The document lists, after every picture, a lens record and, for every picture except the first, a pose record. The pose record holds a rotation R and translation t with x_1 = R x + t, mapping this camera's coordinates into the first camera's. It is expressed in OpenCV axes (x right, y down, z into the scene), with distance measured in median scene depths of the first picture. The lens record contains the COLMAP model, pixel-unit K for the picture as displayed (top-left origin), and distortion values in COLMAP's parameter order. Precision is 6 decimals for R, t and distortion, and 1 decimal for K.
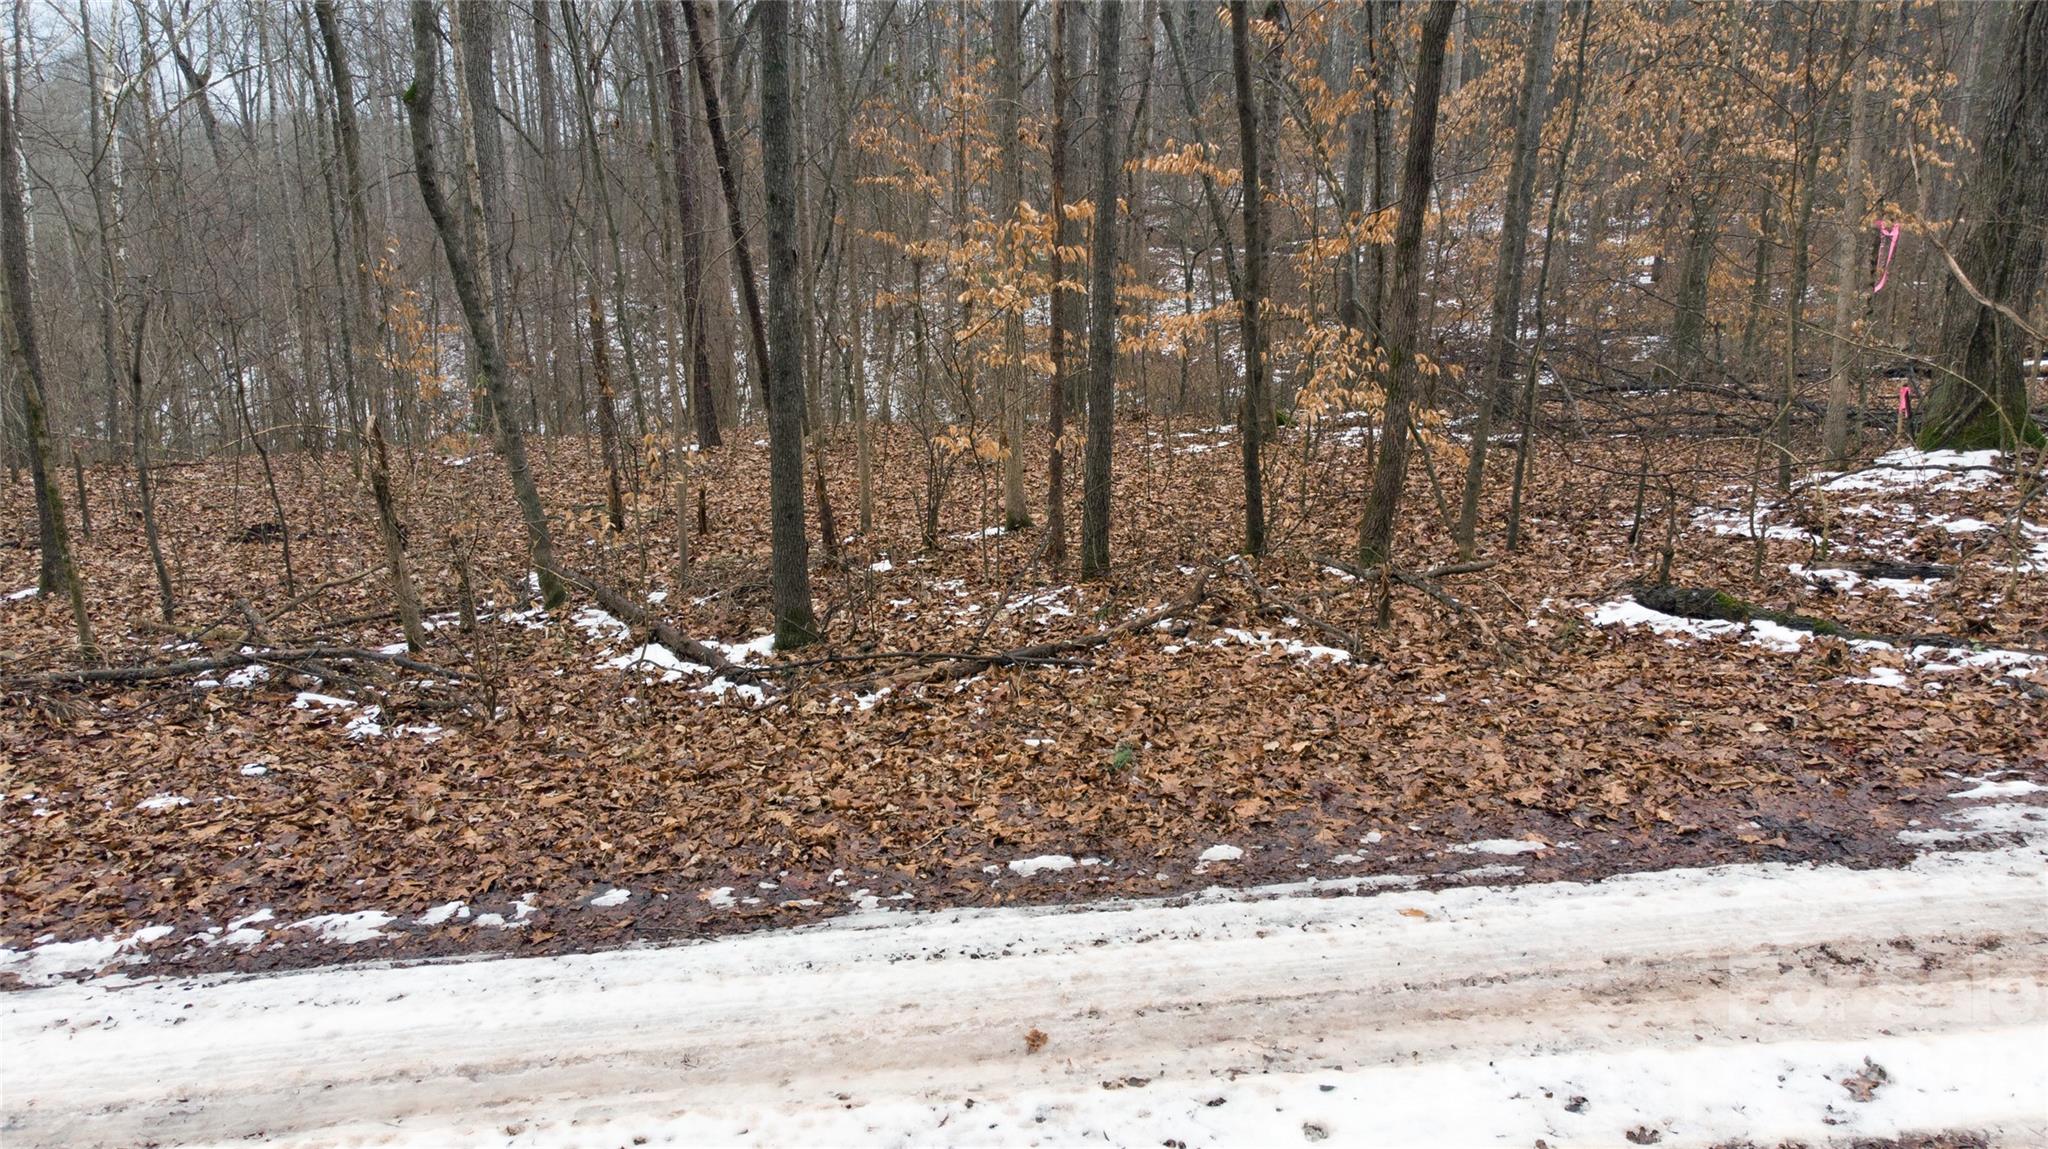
lens RADIAL K [[1485.1, 0, 1042.9], [0, 1485.1, 576.3], [0, 0, 1]] dist [0.004456, 0.090053]
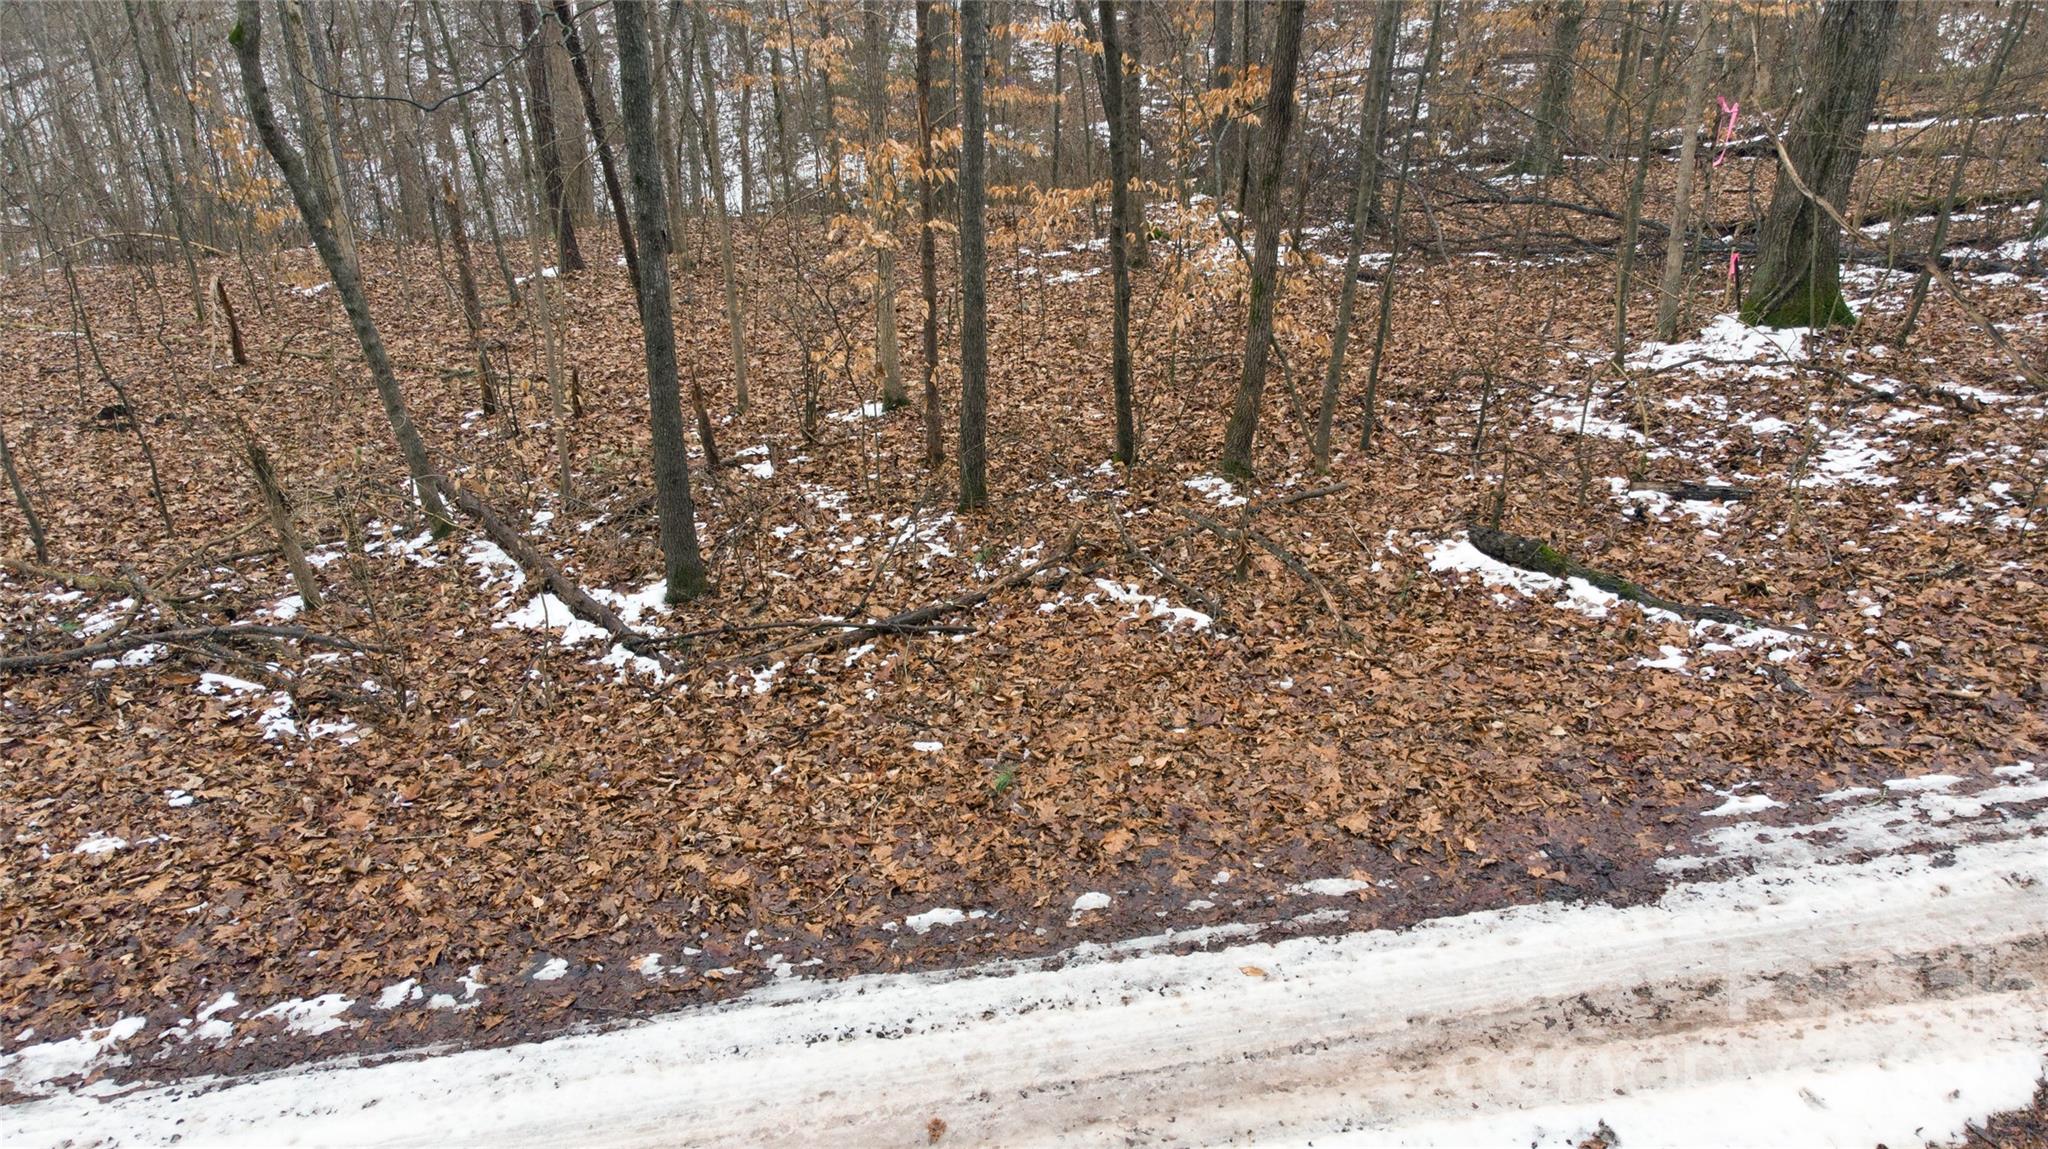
lens RADIAL K [[1485.6, 0, 1038.6], [0, 1485.6, 579.3], [0, 0, 1]] dist [-0.002748, 0.088032]
pose [[0.996614, -0.033474, 0.075097, 0.001260], [0.018467, 0.981169, 0.192266, -0.201008], [-0.080118, -0.190229, 0.978465, -0.049737]]
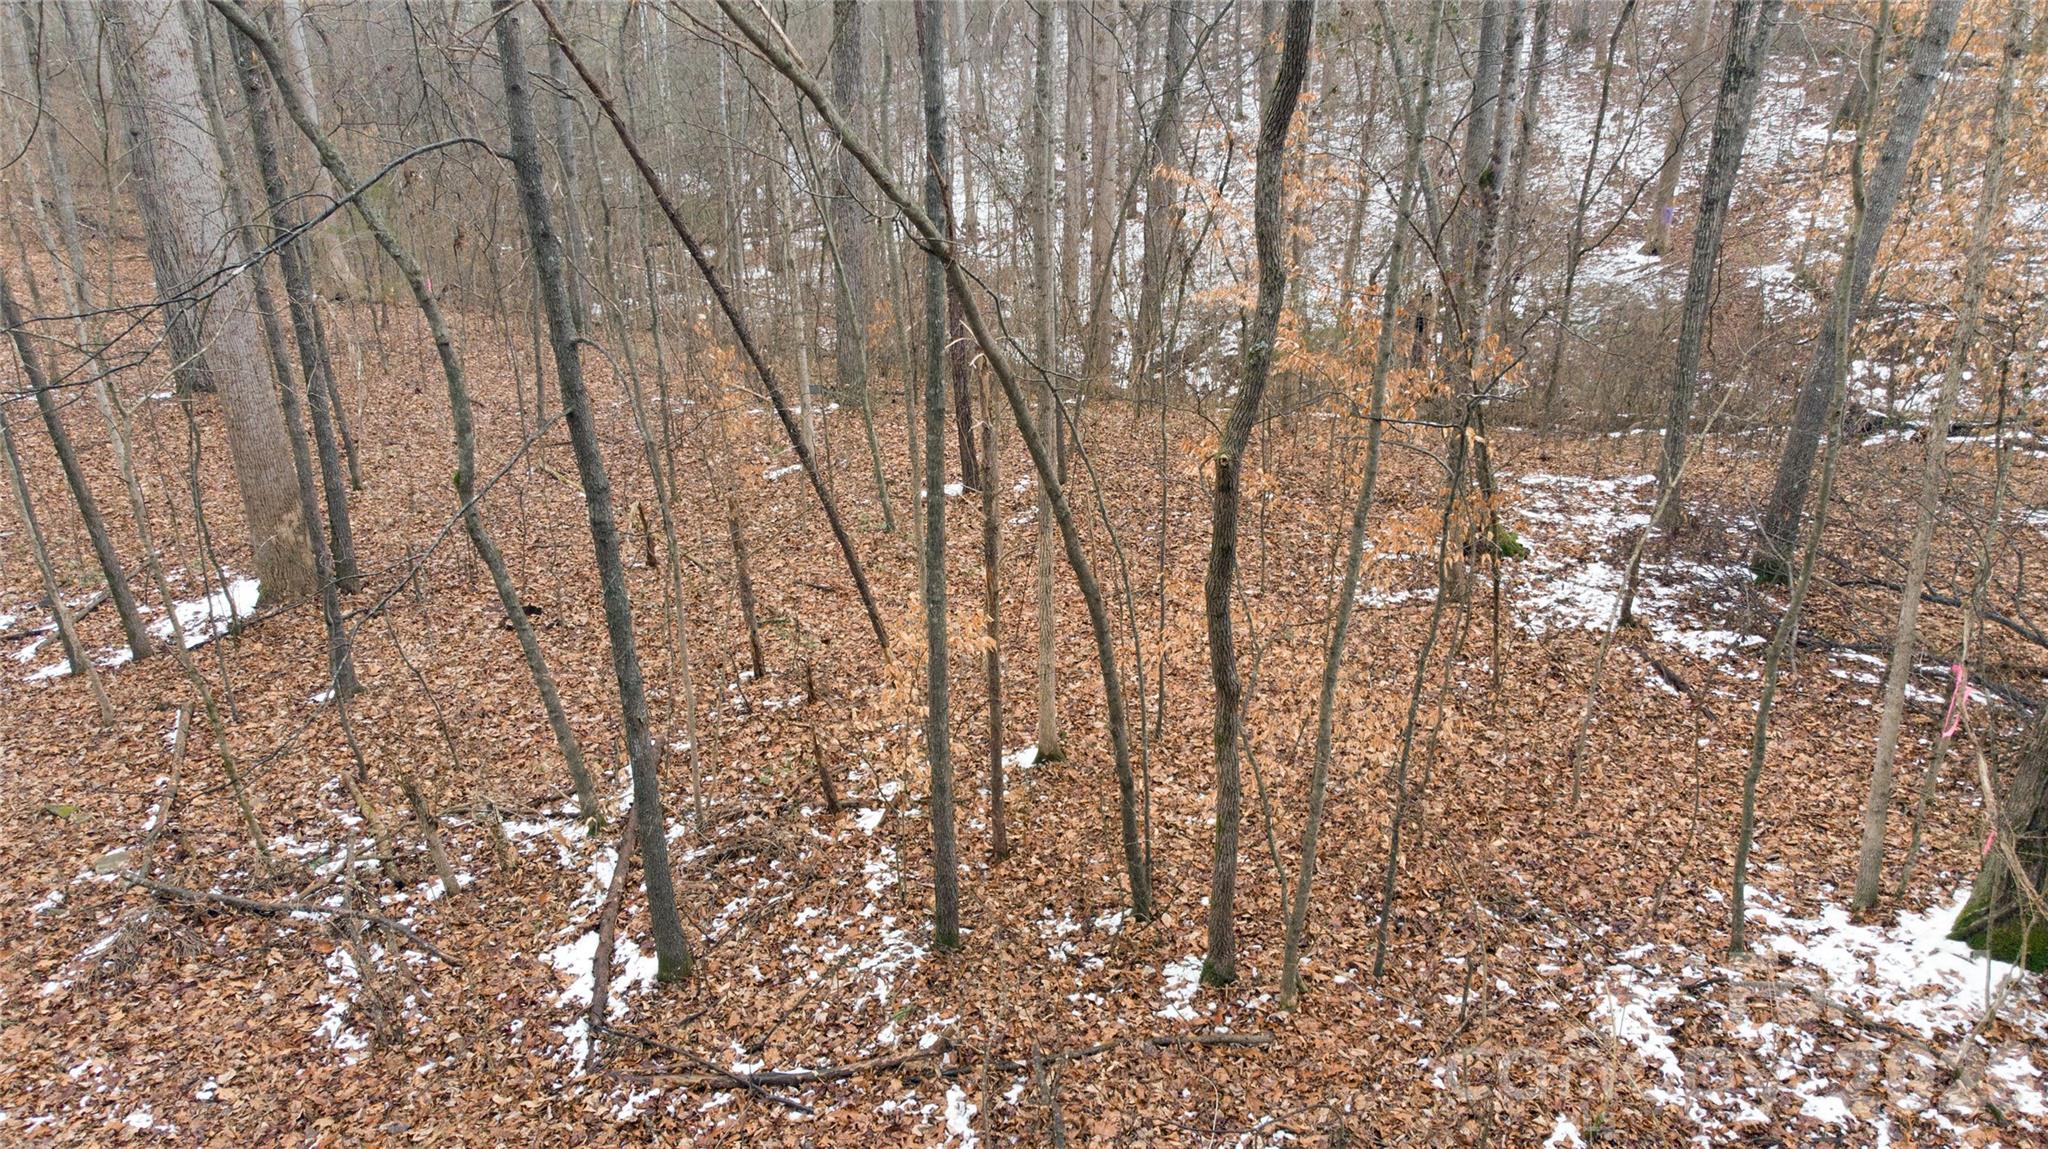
lens RADIAL K [[1488.2, 0, 1059.6], [0, 1488.2, 546.4], [0, 0, 1]] dist [0.001810, 0.101059]
pose [[0.925205, 0.158823, -0.344632, 0.625160], [-0.103546, 0.979398, 0.173372, -0.687070], [0.365067, -0.124720, 0.922589, 0.017433]]
